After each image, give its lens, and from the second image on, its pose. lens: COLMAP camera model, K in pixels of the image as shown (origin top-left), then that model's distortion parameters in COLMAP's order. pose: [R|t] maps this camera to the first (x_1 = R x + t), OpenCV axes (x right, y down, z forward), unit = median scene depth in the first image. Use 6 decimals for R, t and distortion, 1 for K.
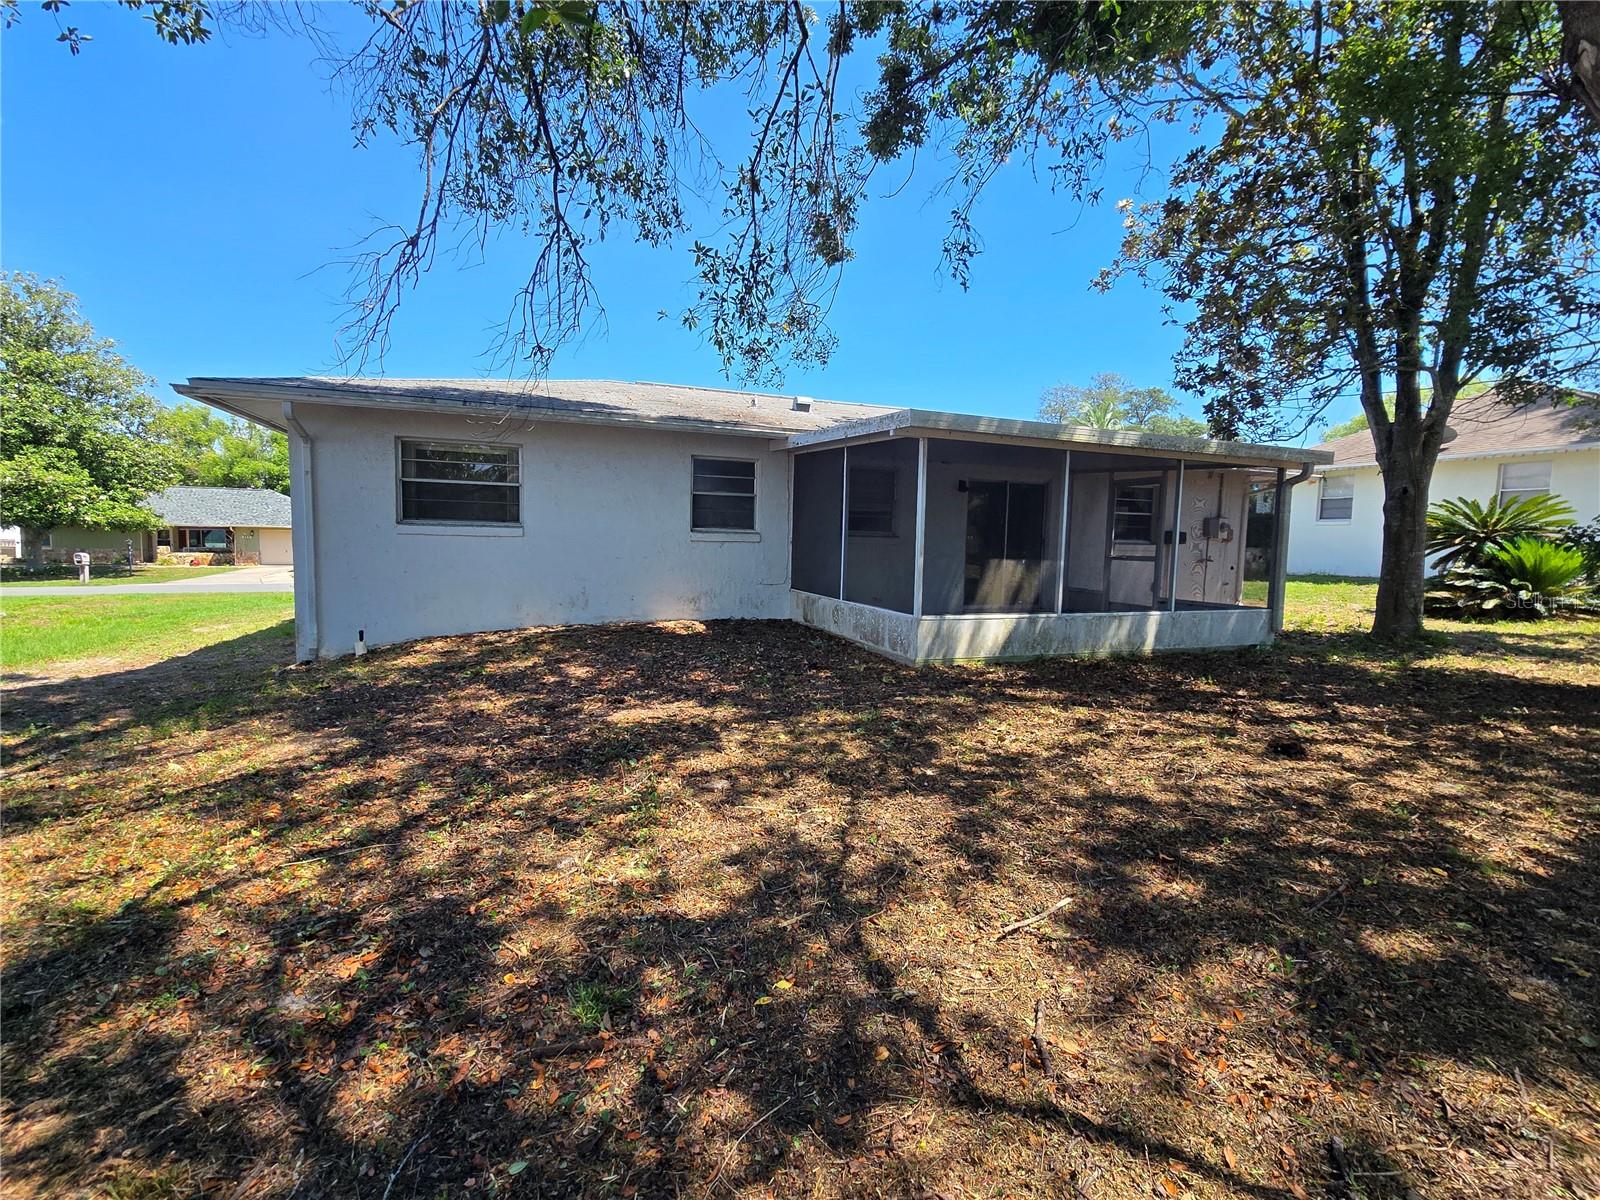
lens RADIAL K [[657.0, 0, 797.6], [0, 657.0, 599.1], [0, 0, 1]] dist [-0.003193, -0.000097]
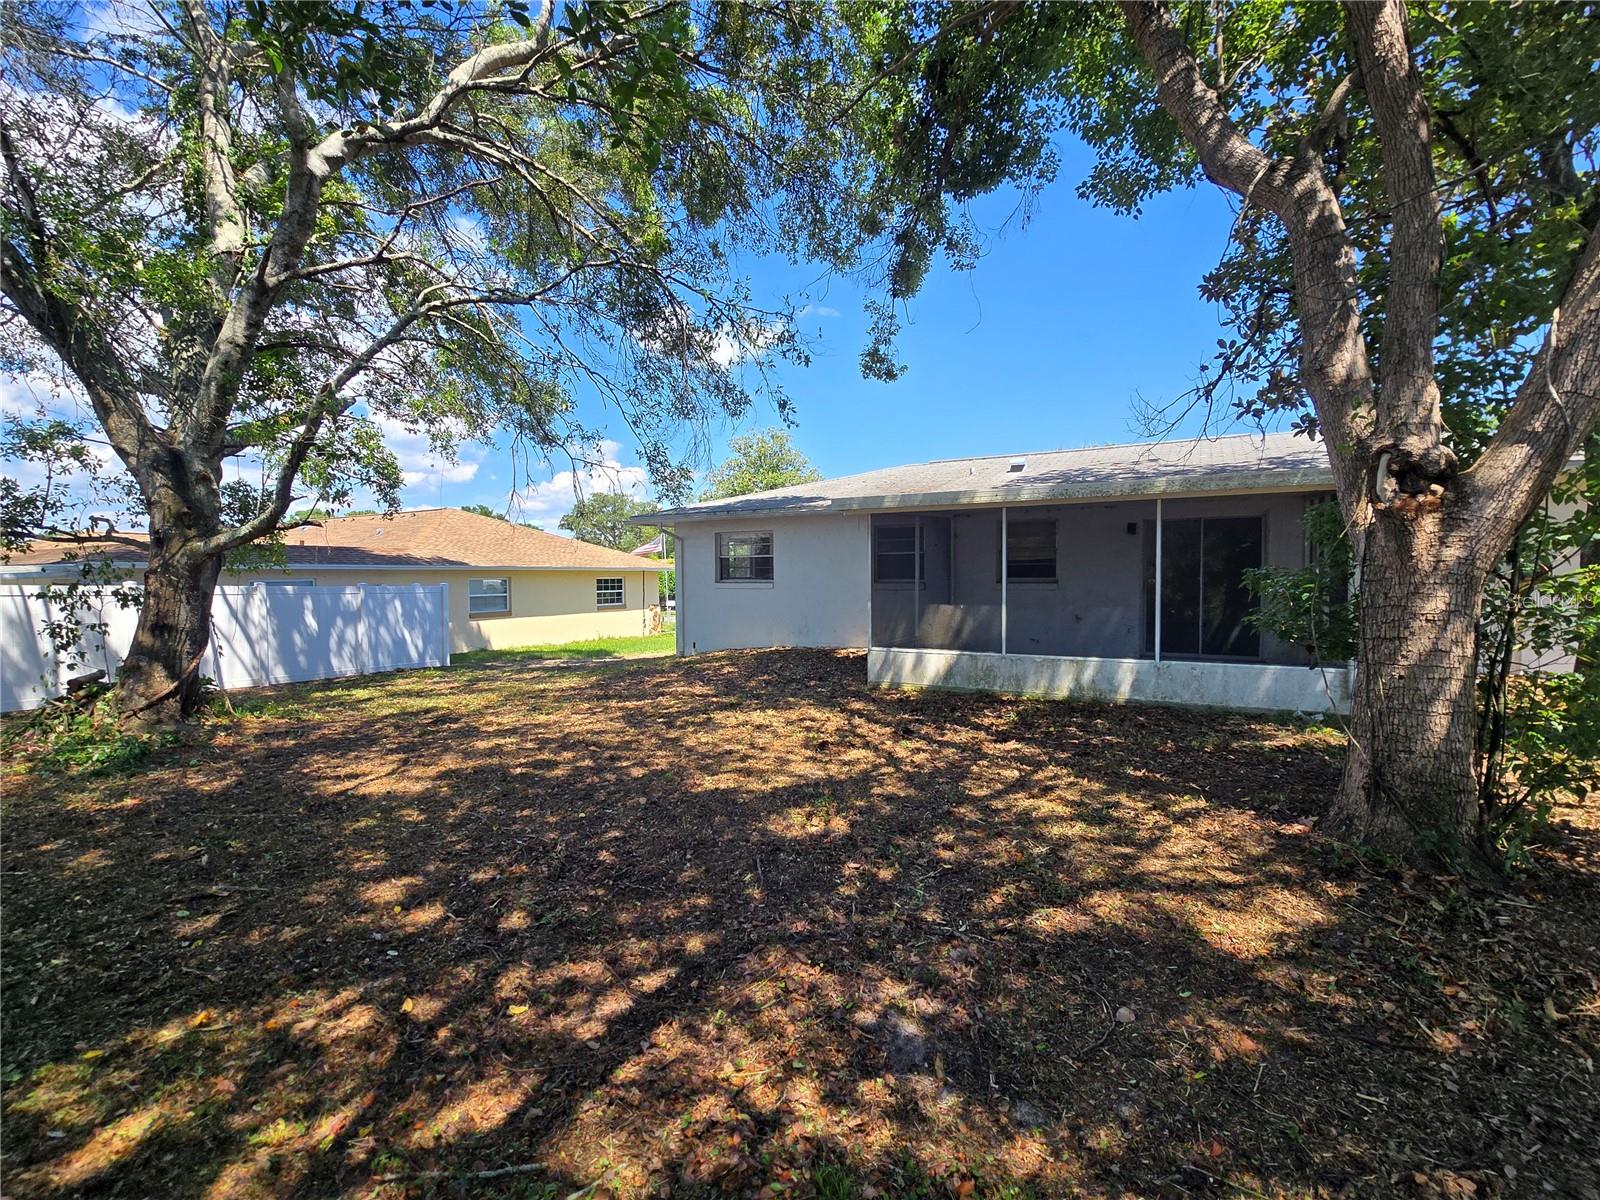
lens RADIAL K [[657.0, 0, 797.6], [0, 657.0, 599.1], [0, 0, 1]] dist [-0.003193, -0.000097]
pose [[0.677380, -0.004501, -0.735620, 0.818986], [-0.045768, 0.997786, -0.048250, 0.000247], [0.734209, 0.066352, 0.675674, -0.005272]]
